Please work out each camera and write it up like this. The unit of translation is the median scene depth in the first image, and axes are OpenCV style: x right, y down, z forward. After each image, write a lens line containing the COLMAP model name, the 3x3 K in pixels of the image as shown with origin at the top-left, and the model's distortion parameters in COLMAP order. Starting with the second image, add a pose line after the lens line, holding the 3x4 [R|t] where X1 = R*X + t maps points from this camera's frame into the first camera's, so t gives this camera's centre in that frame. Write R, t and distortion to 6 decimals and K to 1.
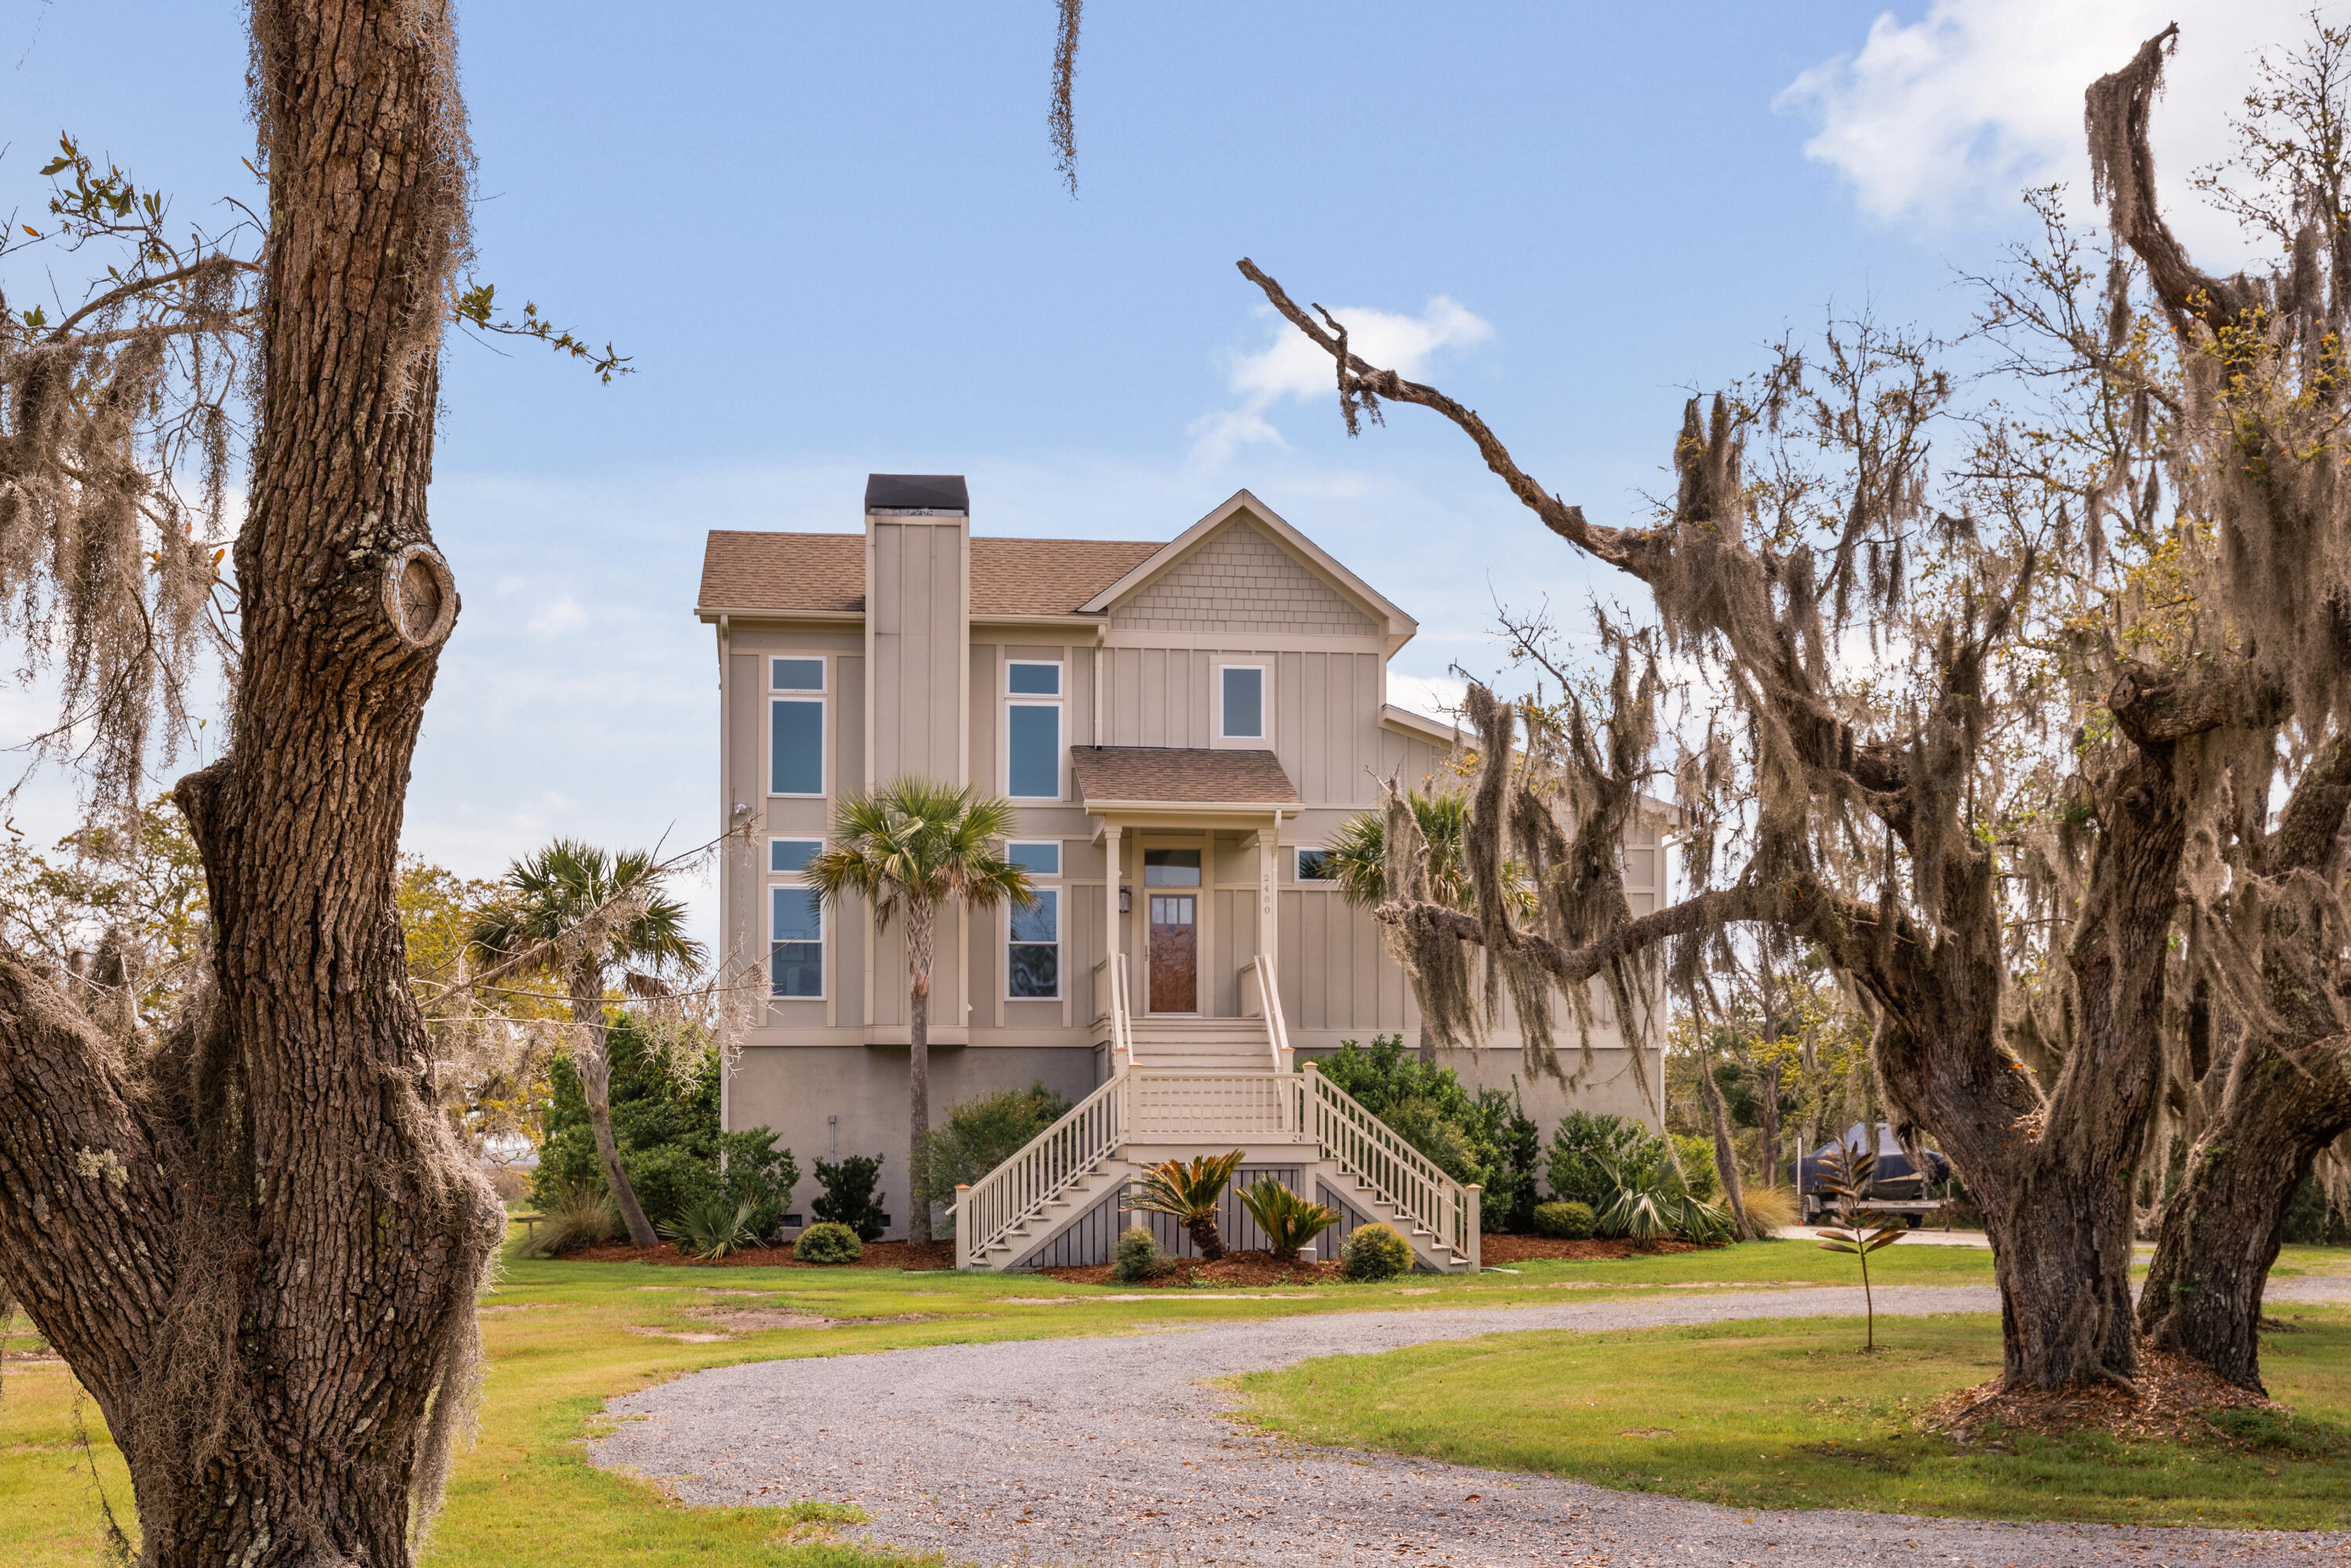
lens RADIAL K [[2365.5, 0, 1178.6], [0, 2365.5, 788.0], [0, 0, 1]] dist [0.015933, 0.000000]
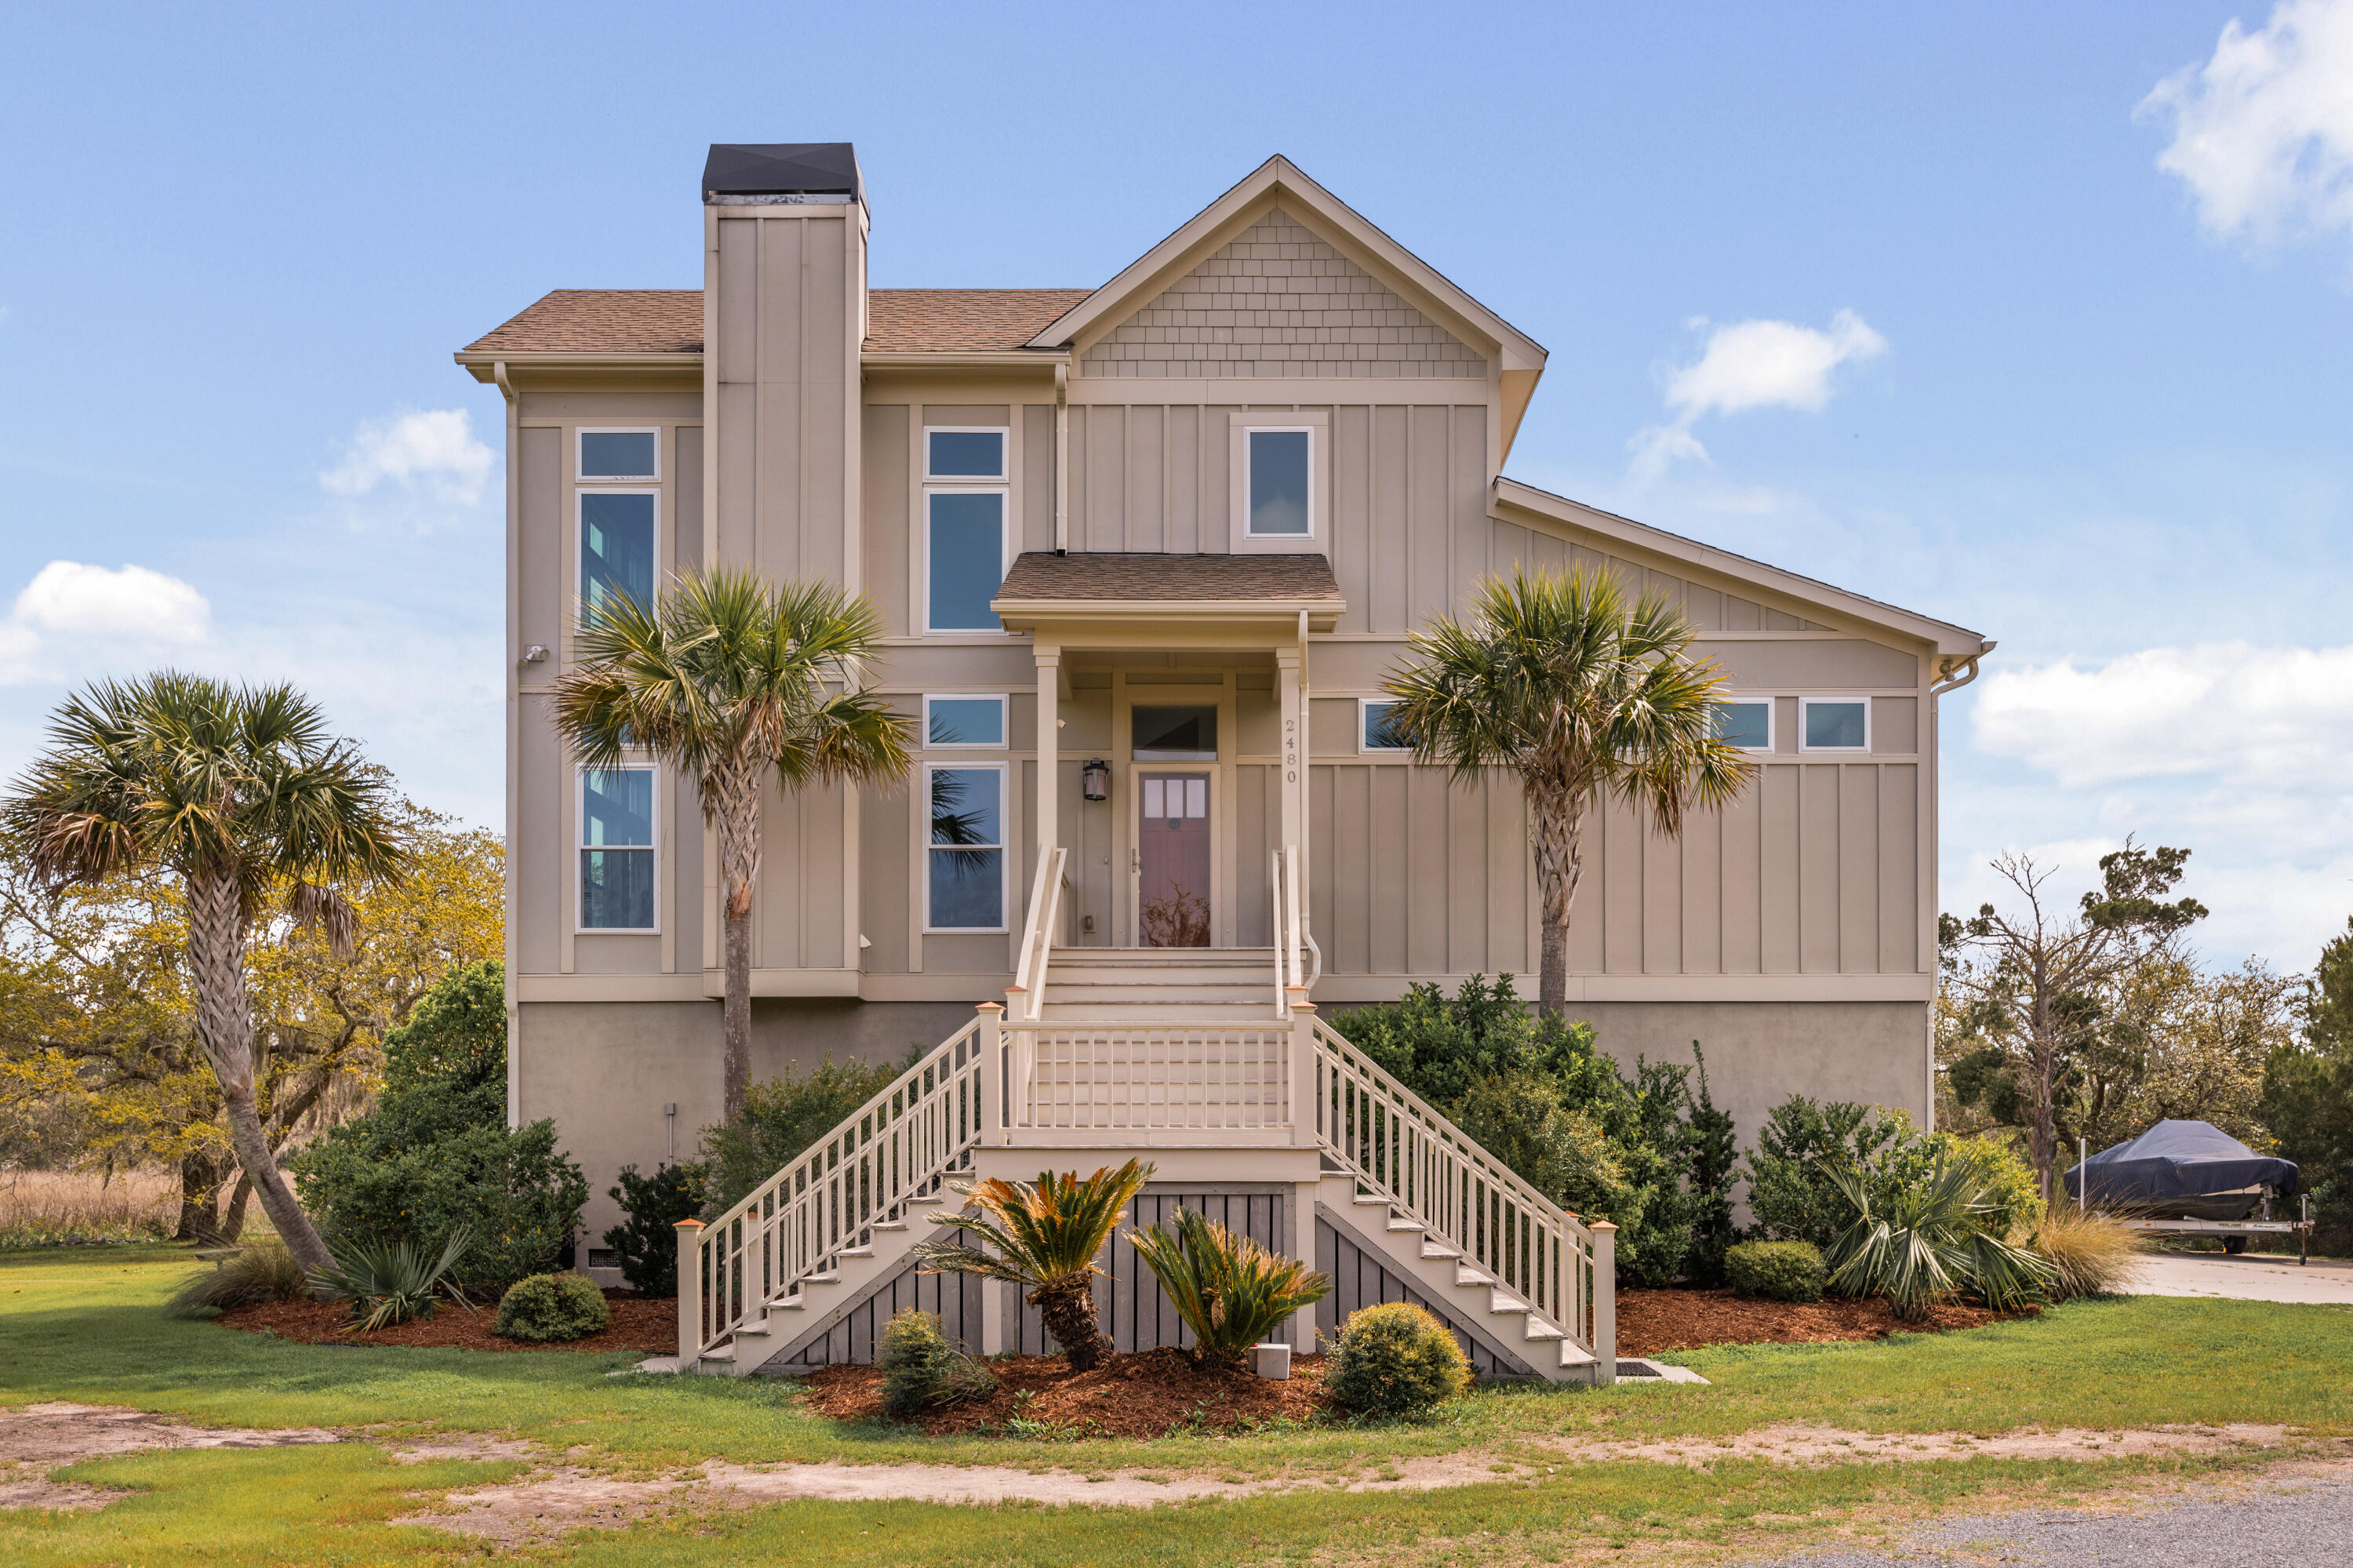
lens RADIAL K [[2280.7, 0, 1180.3], [0, 2280.7, 907.0], [0, 0, 1]] dist [0.023882, 0.000000]
pose [[0.995230, -0.008041, -0.097225, 0.063942], [0.012503, 0.998892, 0.045370, 0.055934], [0.096753, -0.046370, 0.994228, 0.377830]]
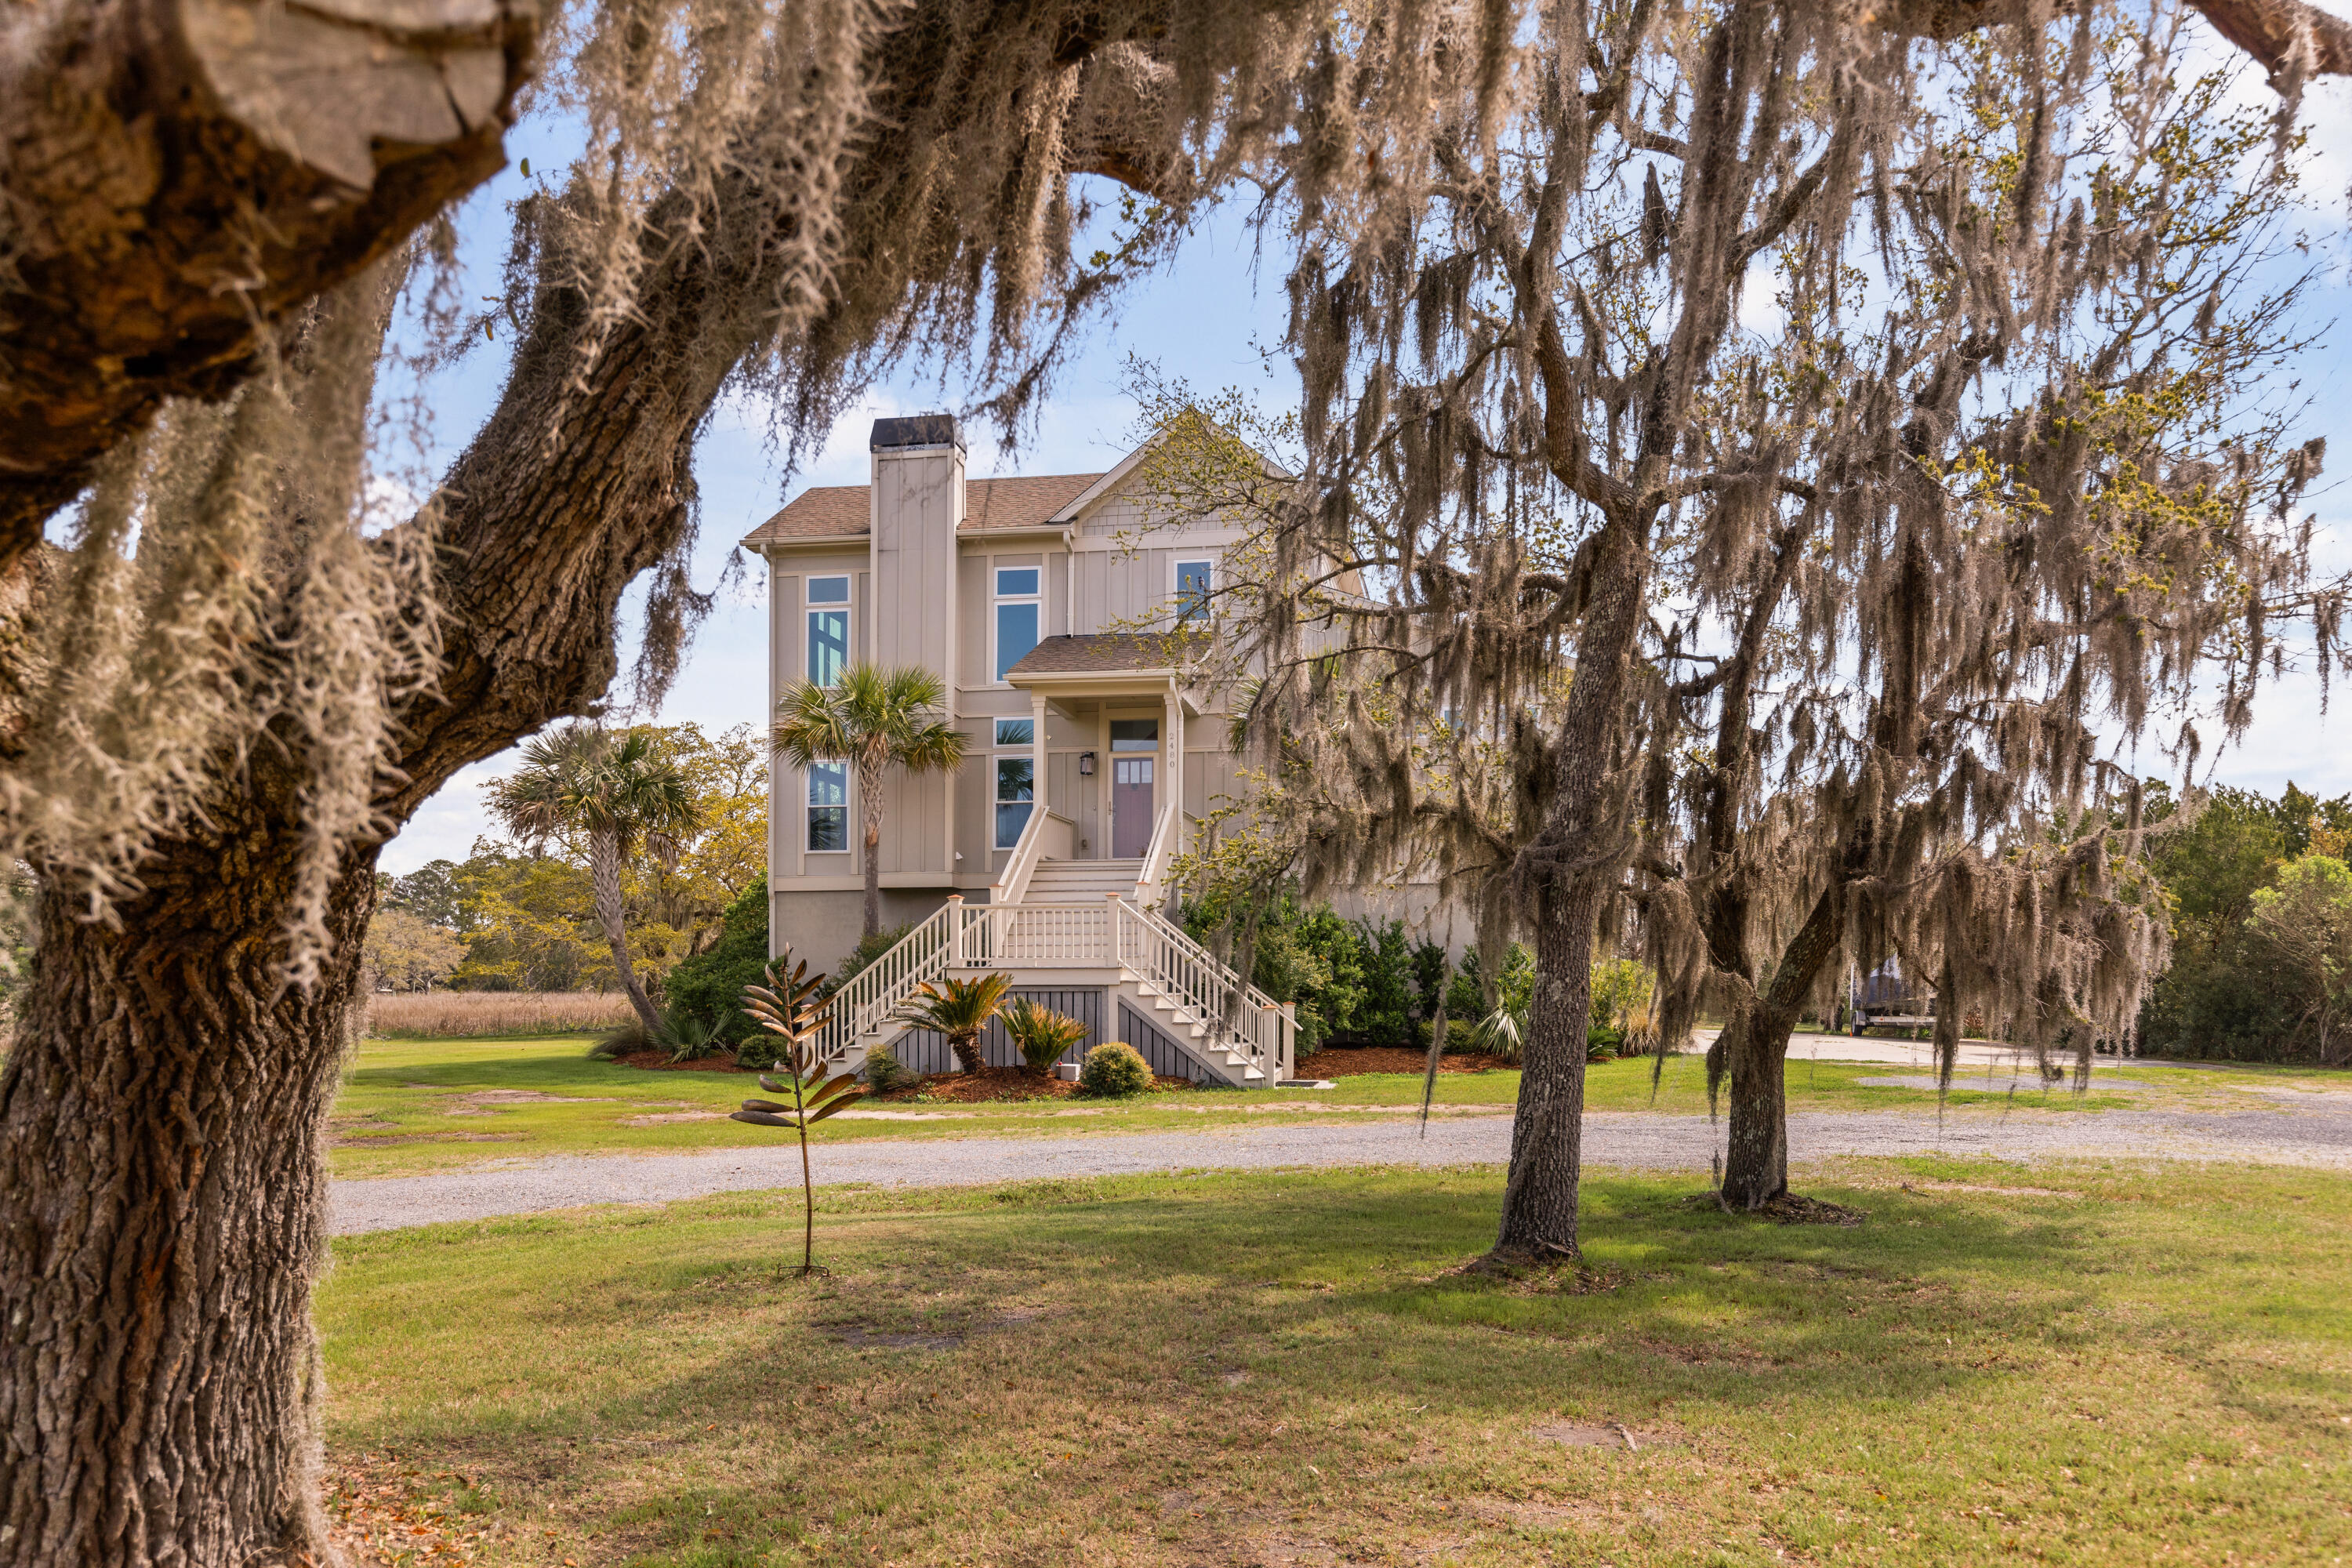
lens RADIAL K [[1585.3, 0, 1174.0], [0, 1585.3, 789.6], [0, 0, 1]] dist [-0.004681, 0.000422]
pose [[0.976917, -0.026988, -0.211906, 0.192505], [0.034321, 0.998930, 0.031006, 0.038430], [0.210842, -0.037563, 0.976798, 0.242609]]
